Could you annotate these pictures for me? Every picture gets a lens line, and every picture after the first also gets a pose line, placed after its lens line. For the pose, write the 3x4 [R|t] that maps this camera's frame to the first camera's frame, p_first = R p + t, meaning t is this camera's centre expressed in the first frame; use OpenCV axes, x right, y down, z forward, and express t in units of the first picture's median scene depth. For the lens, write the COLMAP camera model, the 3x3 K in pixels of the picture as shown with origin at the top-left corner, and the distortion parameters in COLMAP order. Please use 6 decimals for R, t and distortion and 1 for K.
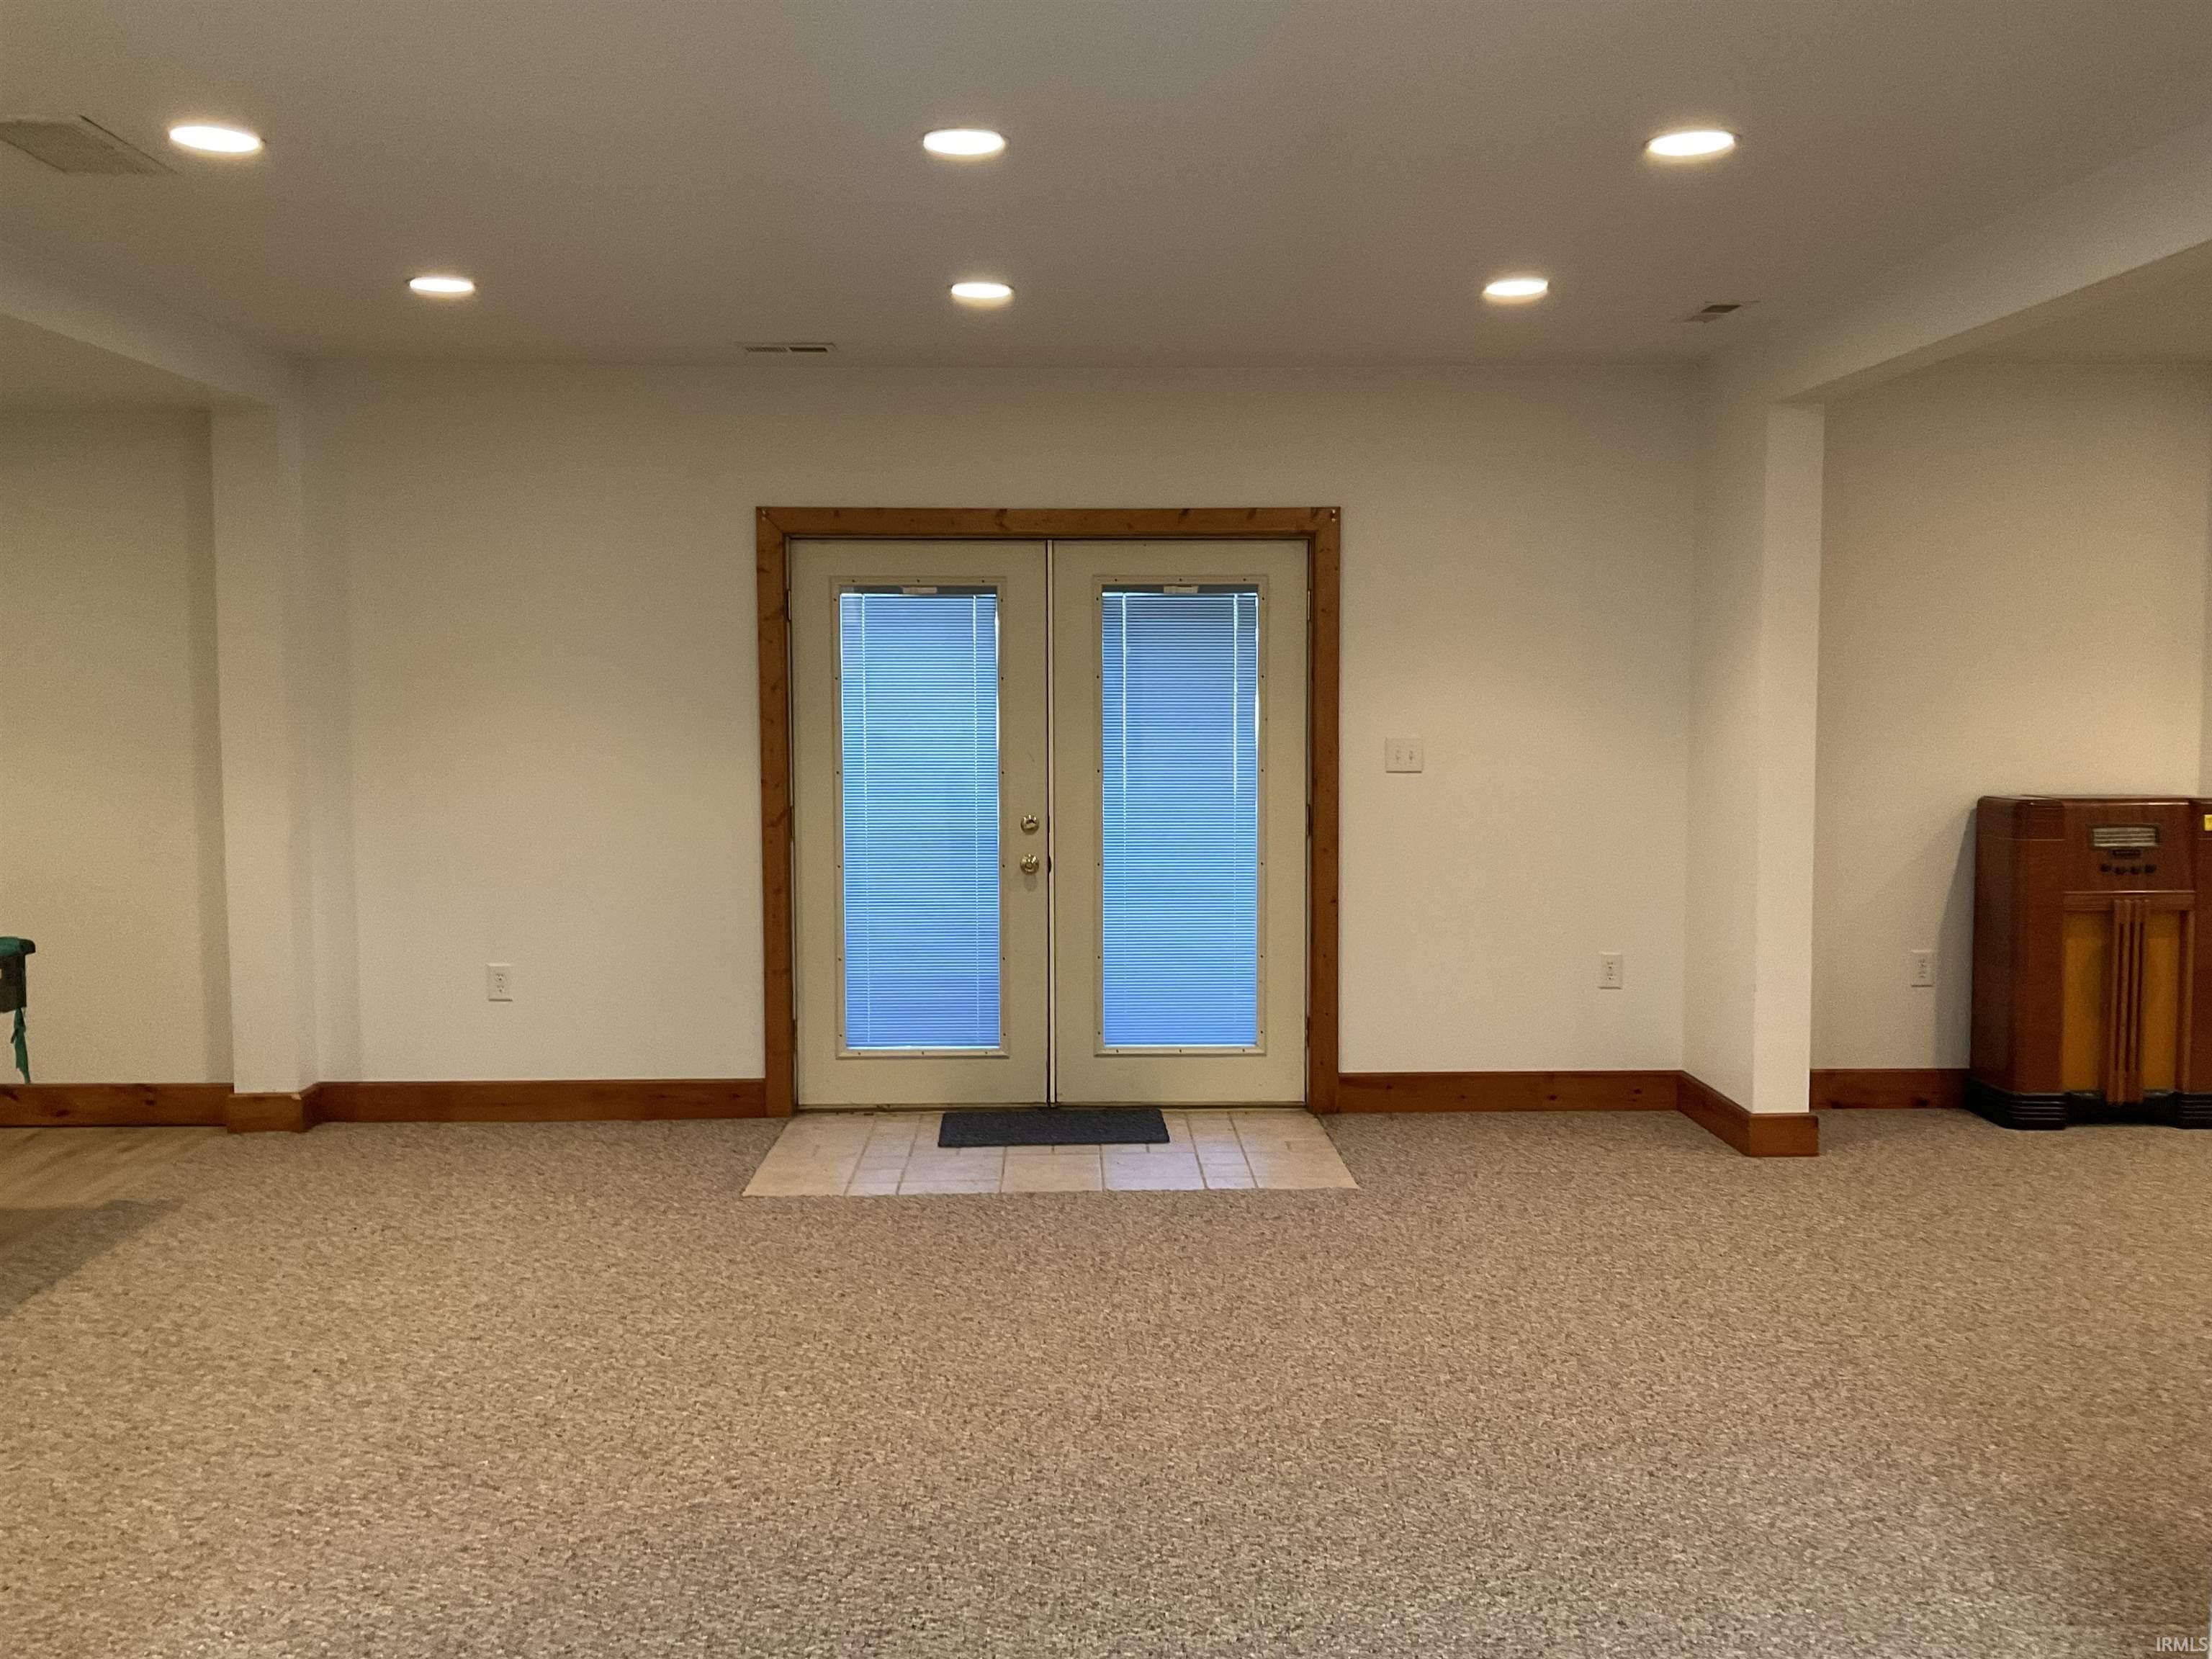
lens RADIAL K [[1821.0, 0, 1106.0], [0, 1821.0, 829.5], [0, 0, 1]] dist [0.118796, -0.227402]
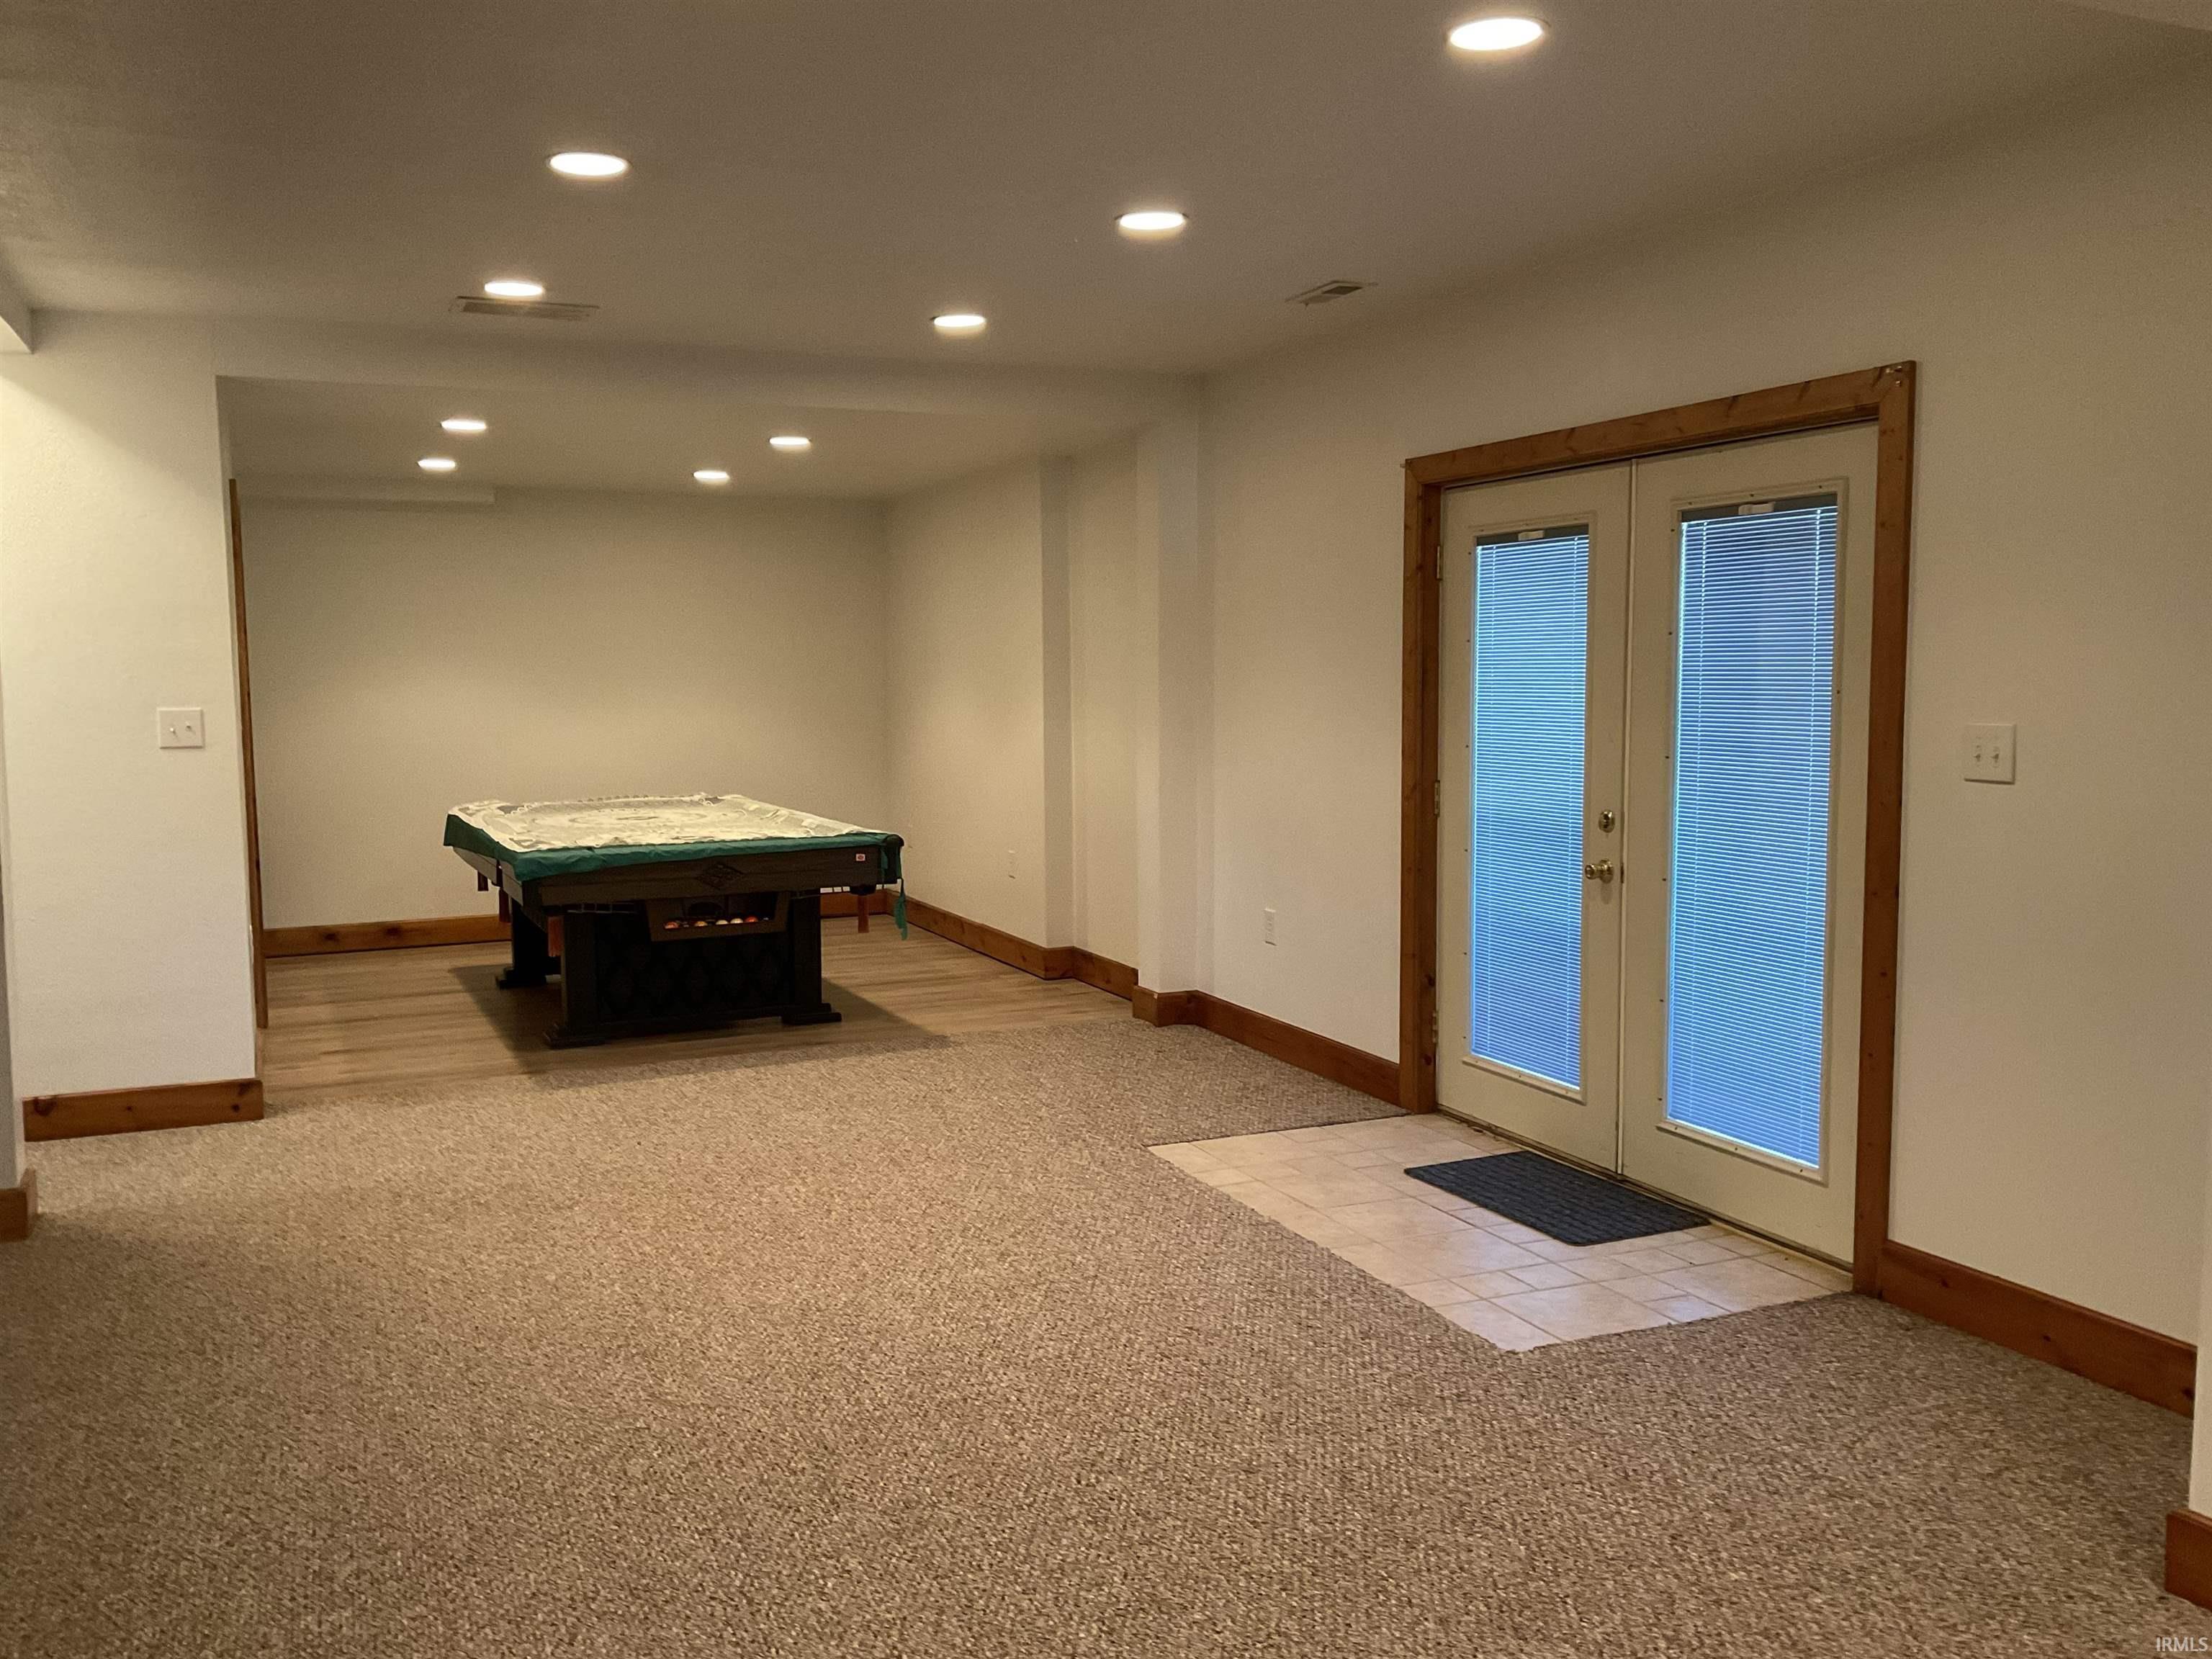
lens RADIAL K [[1821.0, 0, 1106.0], [0, 1821.0, 829.5], [0, 0, 1]] dist [0.118796, -0.227402]
pose [[0.380897, 0.082232, -0.920953, 0.621694], [-0.062765, 0.996039, 0.062977, -0.035902], [0.922484, 0.033816, 0.384550, 0.493779]]
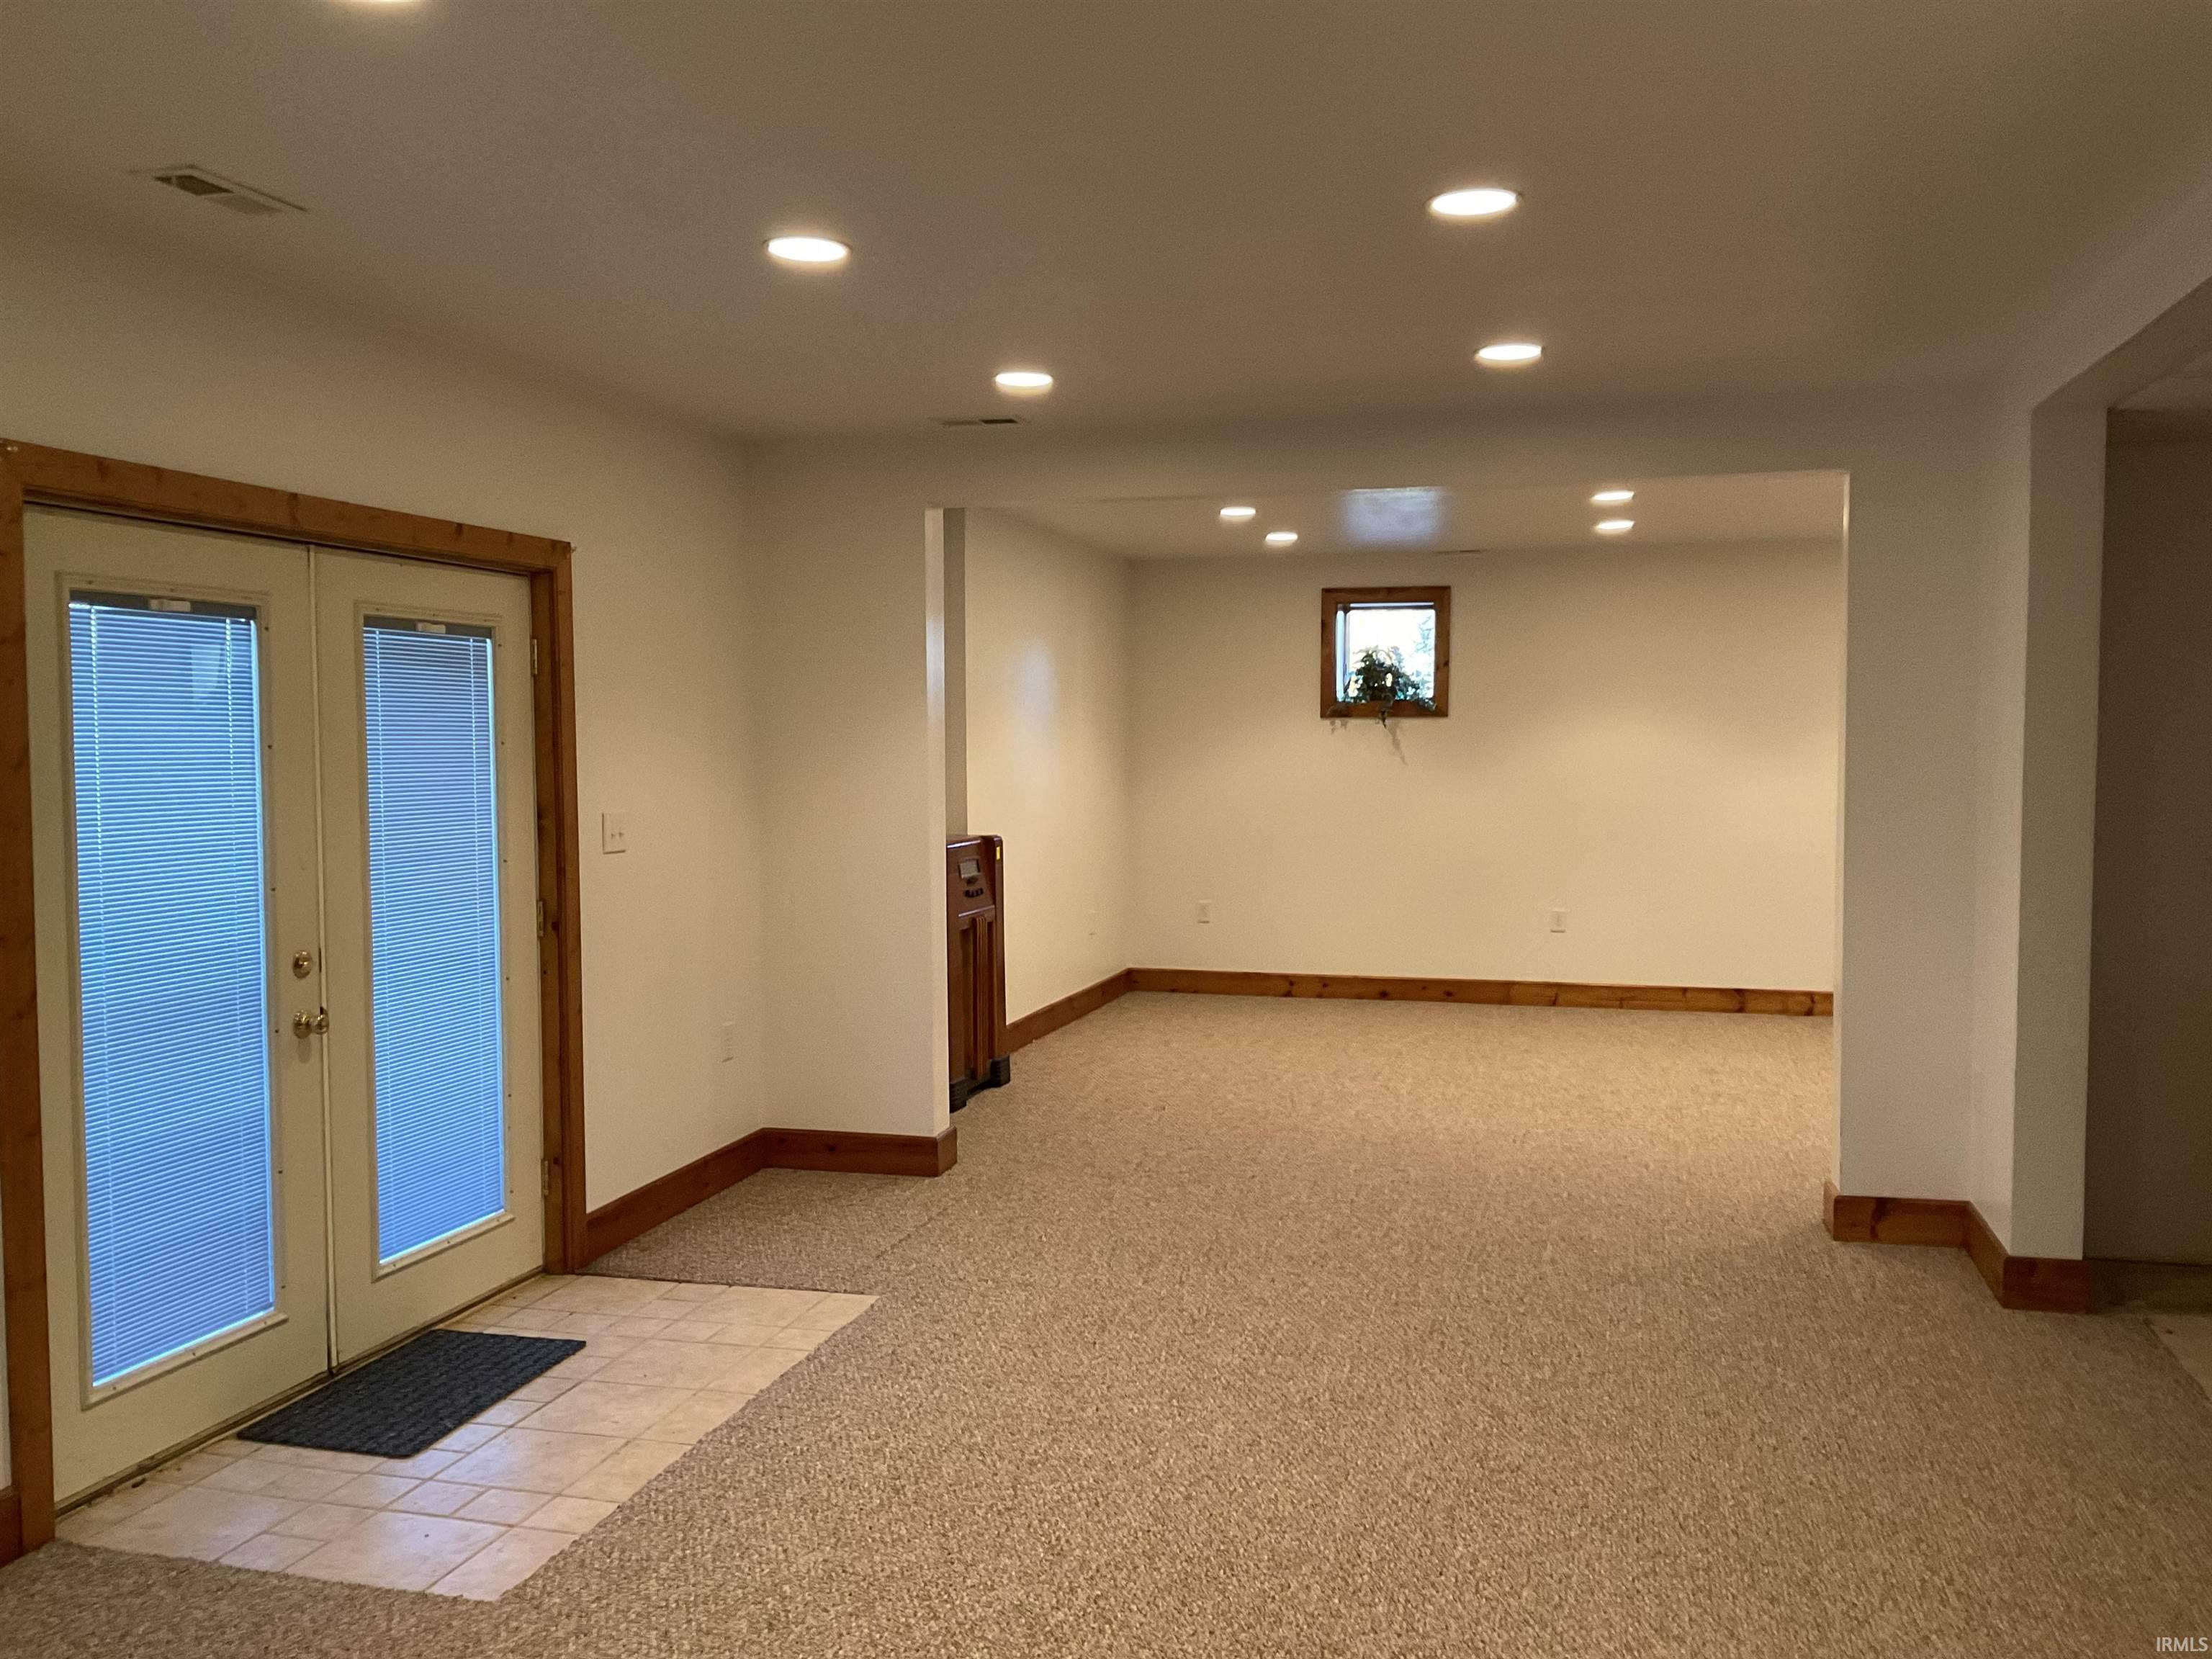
lens RADIAL K [[1821.0, 0, 1106.0], [0, 1821.0, 829.5], [0, 0, 1]] dist [0.118796, -0.227402]
pose [[0.286941, -0.047331, 0.956778, -0.611420], [0.075795, 0.996769, 0.026578, -0.048152], [-0.954945, 0.064892, 0.289601, 0.522767]]
